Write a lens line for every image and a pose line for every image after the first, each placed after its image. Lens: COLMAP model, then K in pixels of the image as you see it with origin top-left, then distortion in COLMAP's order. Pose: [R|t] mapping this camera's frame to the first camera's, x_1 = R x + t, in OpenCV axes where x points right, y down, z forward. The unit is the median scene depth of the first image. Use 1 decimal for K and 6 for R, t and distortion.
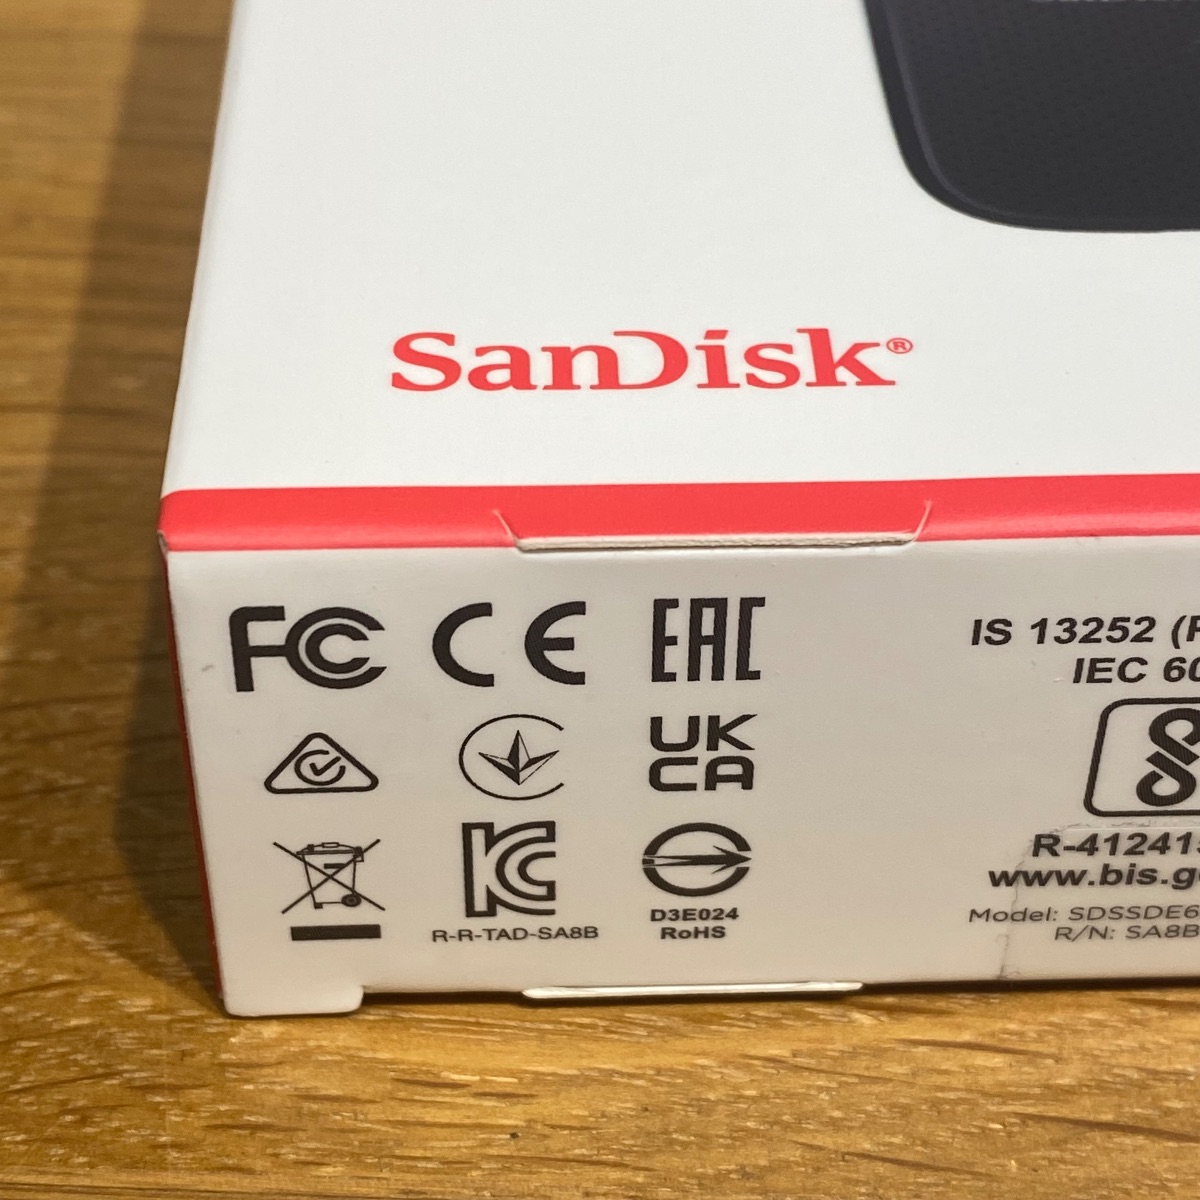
lens RADIAL K [[2483.8, 0, 574.4], [0, 2483.8, 598.2], [0, 0, 1]] dist [0.217593, -0.894409]
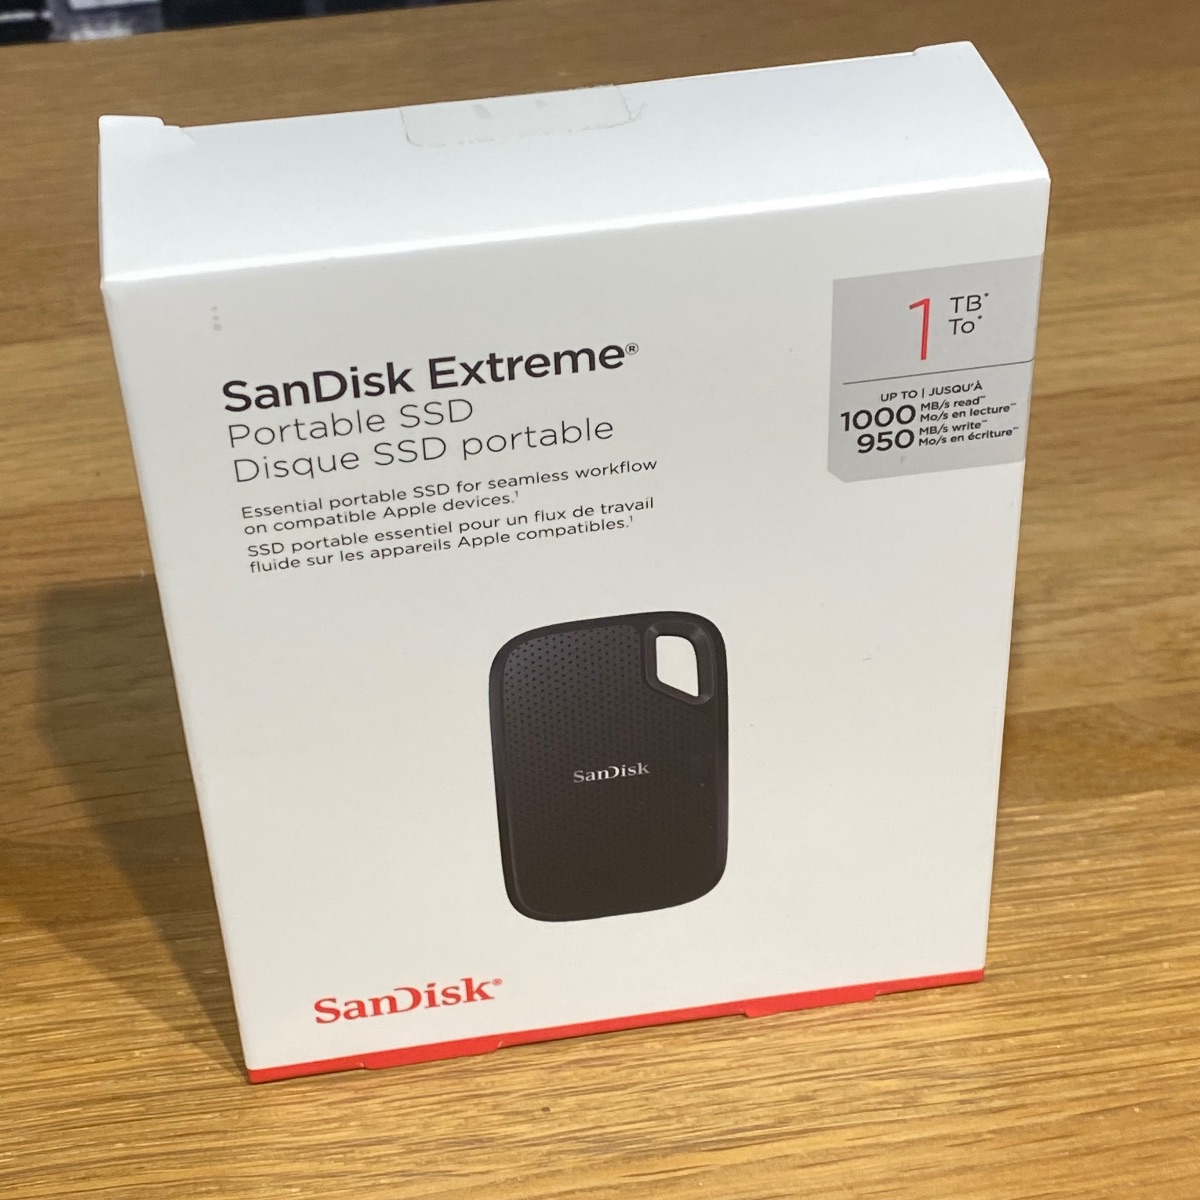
lens RADIAL K [[2412.6, 0, 571.1], [0, 2412.6, 592.7], [0, 0, 1]] dist [0.207236, -0.679254]
pose [[0.989411, -0.099652, 0.105524, -0.029828], [-0.098960, 0.068676, 0.992719, -2.838988], [-0.106173, -0.992650, 0.058087, 1.275927]]
